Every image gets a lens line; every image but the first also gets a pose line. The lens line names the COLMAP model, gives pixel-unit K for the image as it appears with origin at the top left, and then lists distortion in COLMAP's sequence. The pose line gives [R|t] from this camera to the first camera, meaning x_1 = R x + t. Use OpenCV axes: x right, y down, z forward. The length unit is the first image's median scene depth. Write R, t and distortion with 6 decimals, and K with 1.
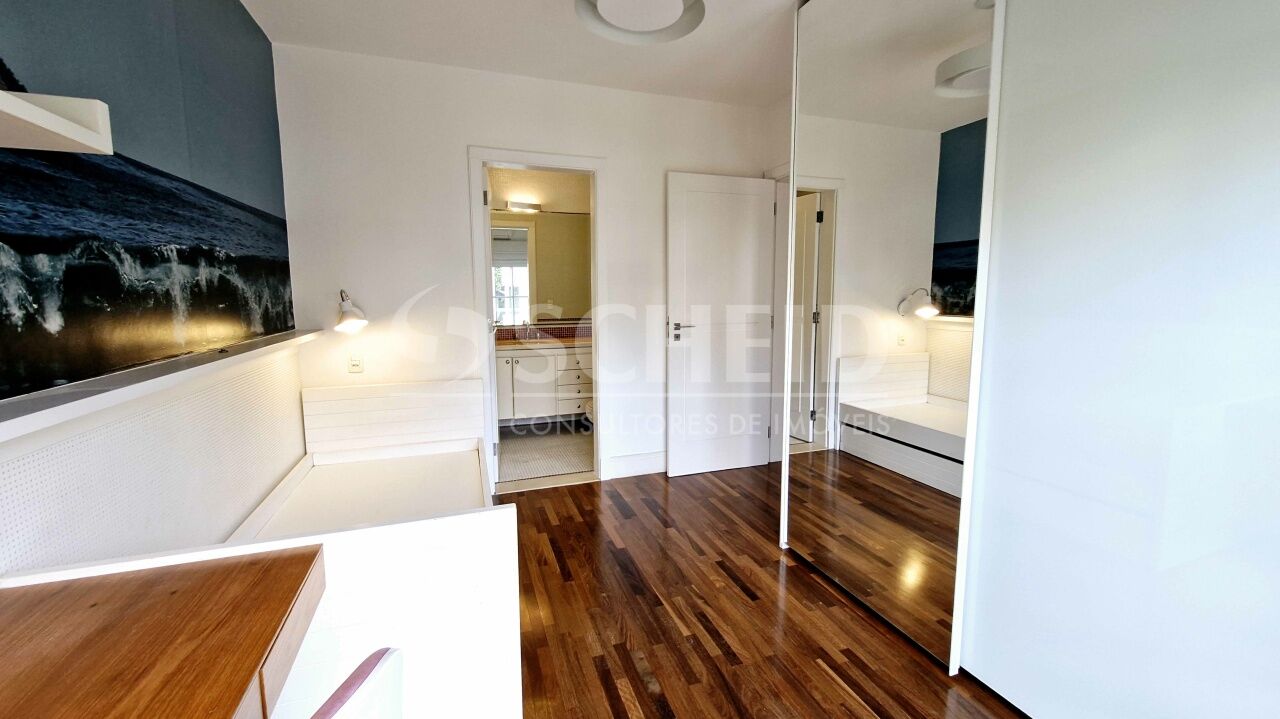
lens RADIAL K [[505.9, 0, 638.8], [0, 505.9, 351.2], [0, 0, 1]] dist [0.001119, -0.000324]
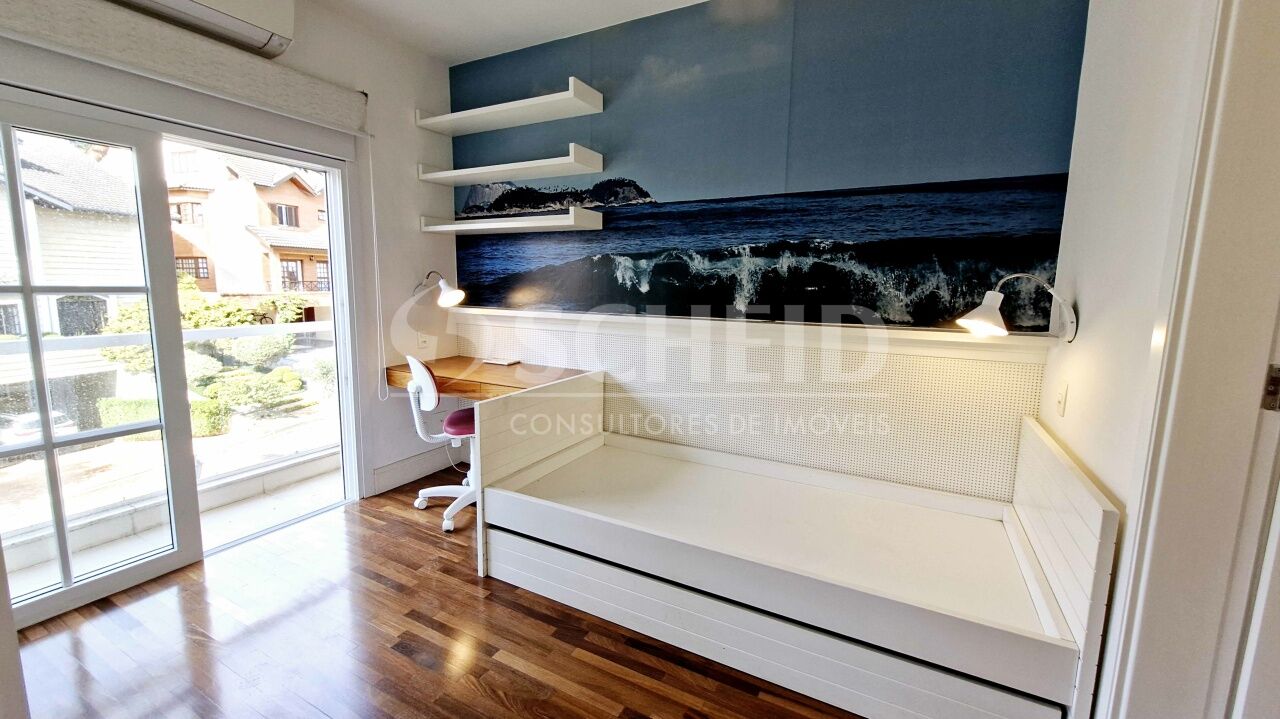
lens RADIAL K [[505.9, 0, 638.8], [0, 505.9, 351.2], [0, 0, 1]] dist [0.001119, -0.000324]
pose [[-0.740740, 0.082735, -0.666678, 0.366991], [-0.092734, 0.970294, 0.223450, -0.223263], [0.665361, 0.227342, -0.711063, 2.054358]]
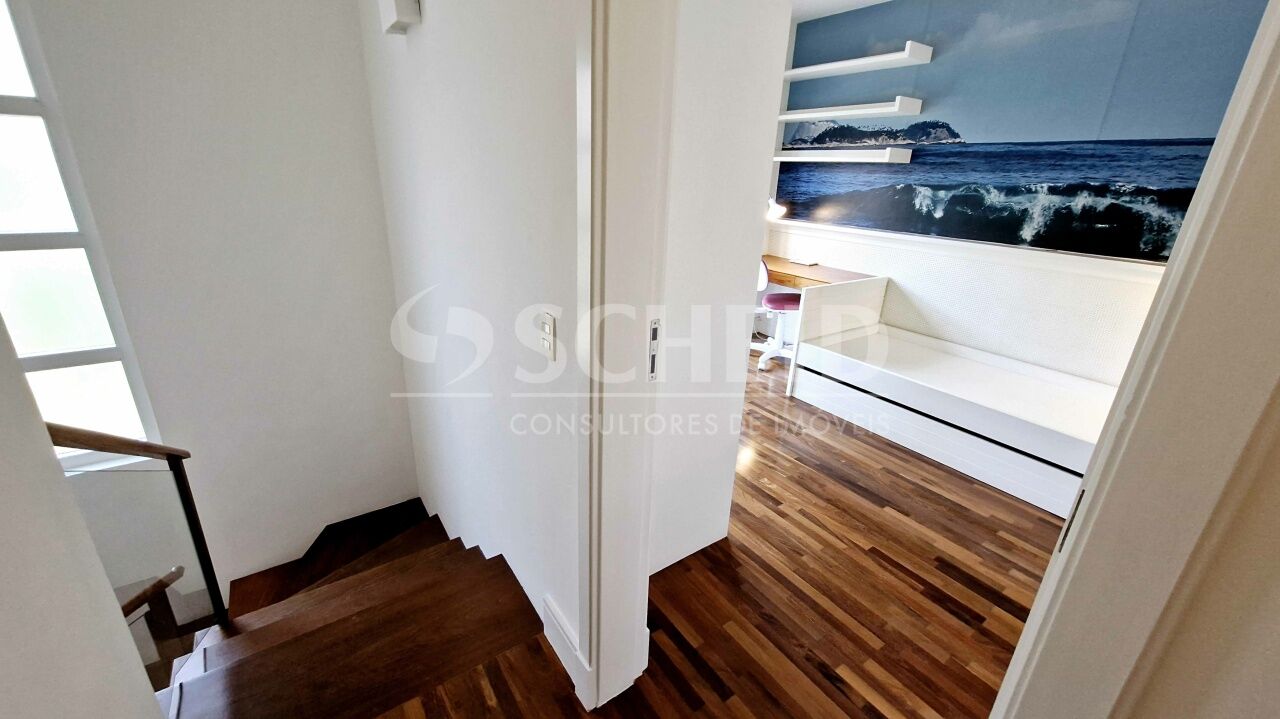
lens RADIAL K [[505.9, 0, 638.8], [0, 505.9, 351.2], [0, 0, 1]] dist [0.001119, -0.000324]
pose [[-0.964067, 0.055554, -0.259786, 1.036741], [-0.067116, 0.895236, 0.440508, -0.397005], [0.257042, 0.442115, -0.859339, 2.597712]]
